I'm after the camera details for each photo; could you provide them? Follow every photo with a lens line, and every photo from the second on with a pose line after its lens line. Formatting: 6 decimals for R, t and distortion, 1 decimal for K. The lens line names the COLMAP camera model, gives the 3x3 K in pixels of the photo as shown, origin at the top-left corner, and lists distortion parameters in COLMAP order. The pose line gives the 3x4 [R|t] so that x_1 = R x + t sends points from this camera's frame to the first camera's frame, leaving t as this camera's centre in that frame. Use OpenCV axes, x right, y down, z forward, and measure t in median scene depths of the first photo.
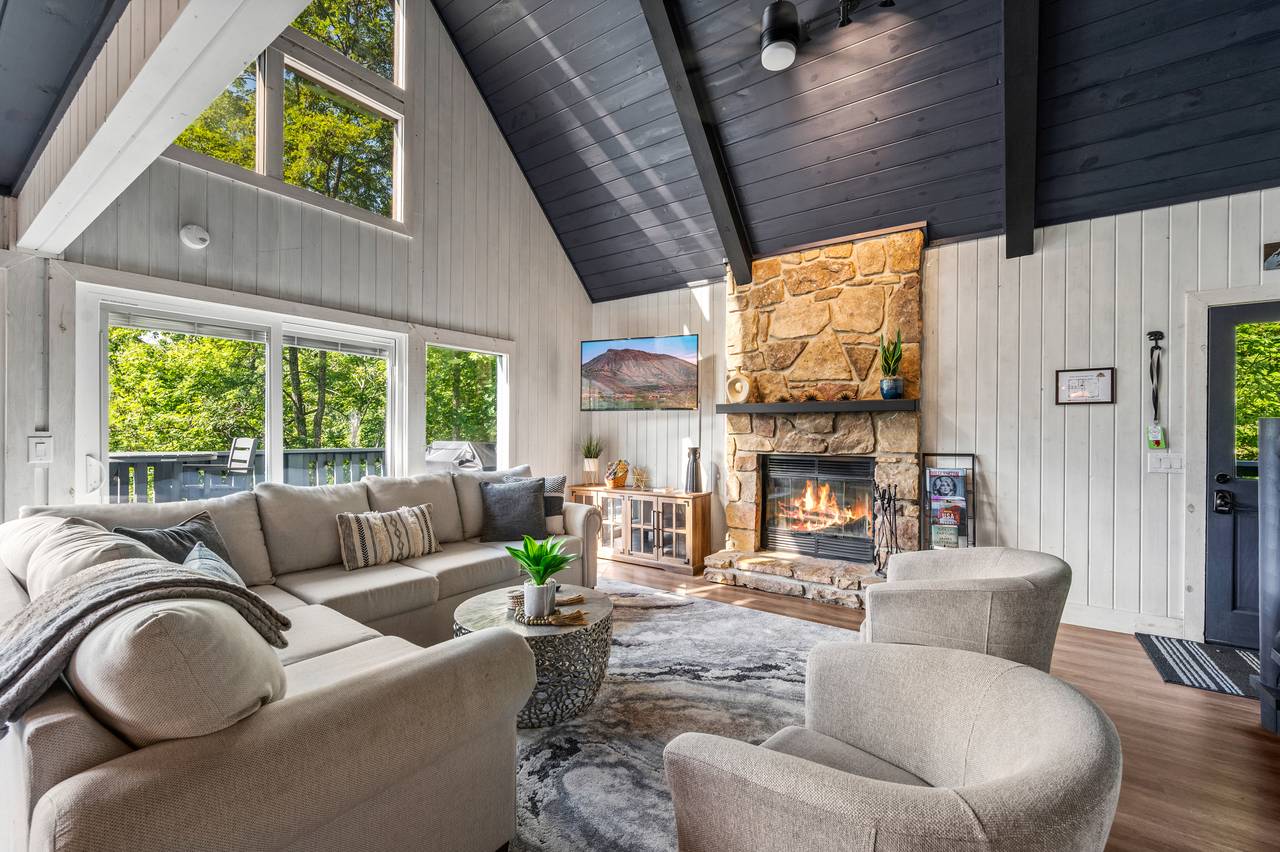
lens RADIAL K [[514.0, 0, 627.1], [0, 514.0, 432.4], [0, 0, 1]] dist [-0.002774, -0.000700]
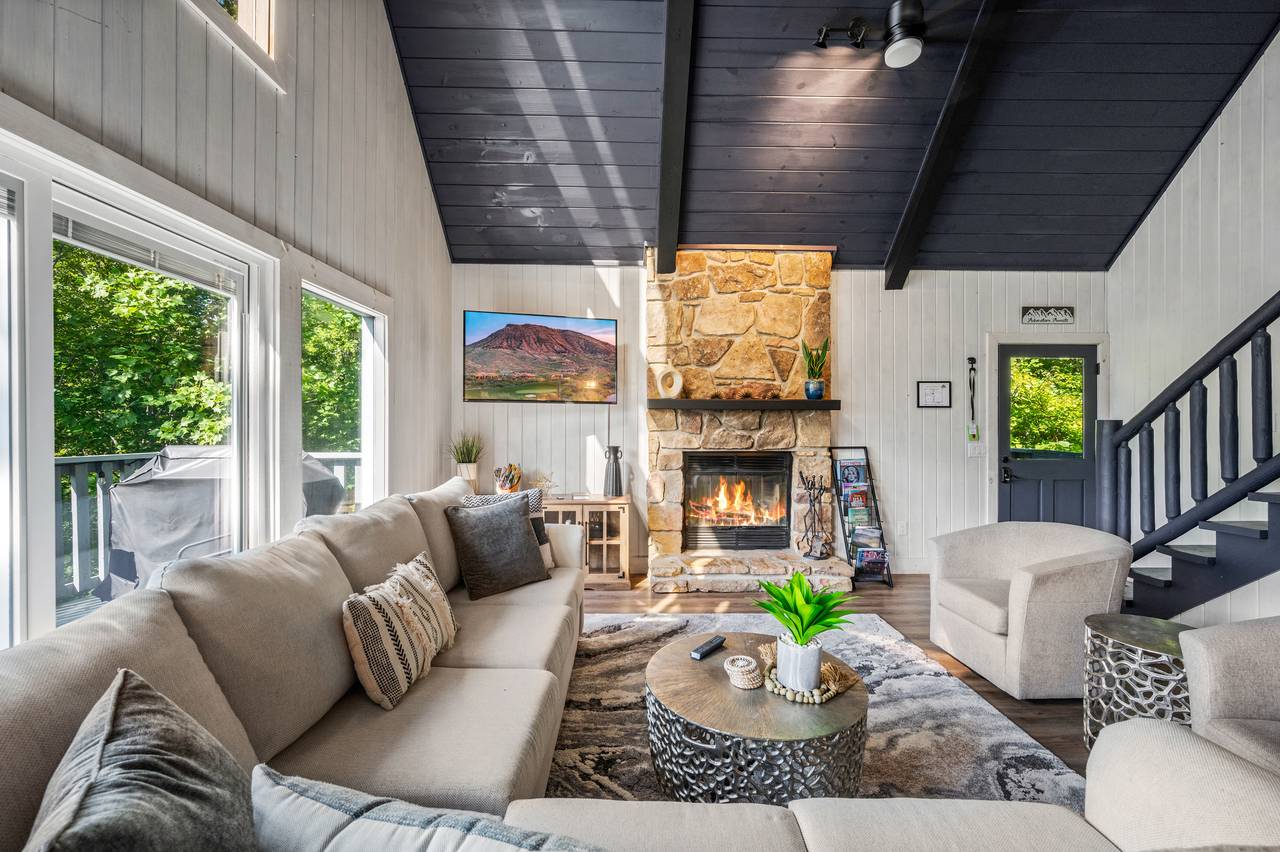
lens RADIAL K [[514.0, 0, 641.6], [0, 514.0, 426.5], [0, 0, 1]] dist [-0.002774, -0.000700]
pose [[0.810675, -0.000639, 0.585497, -0.411908], [0.001390, 0.999999, -0.000833, -0.004535], [-0.585495, 0.001489, 0.810674, 0.290000]]
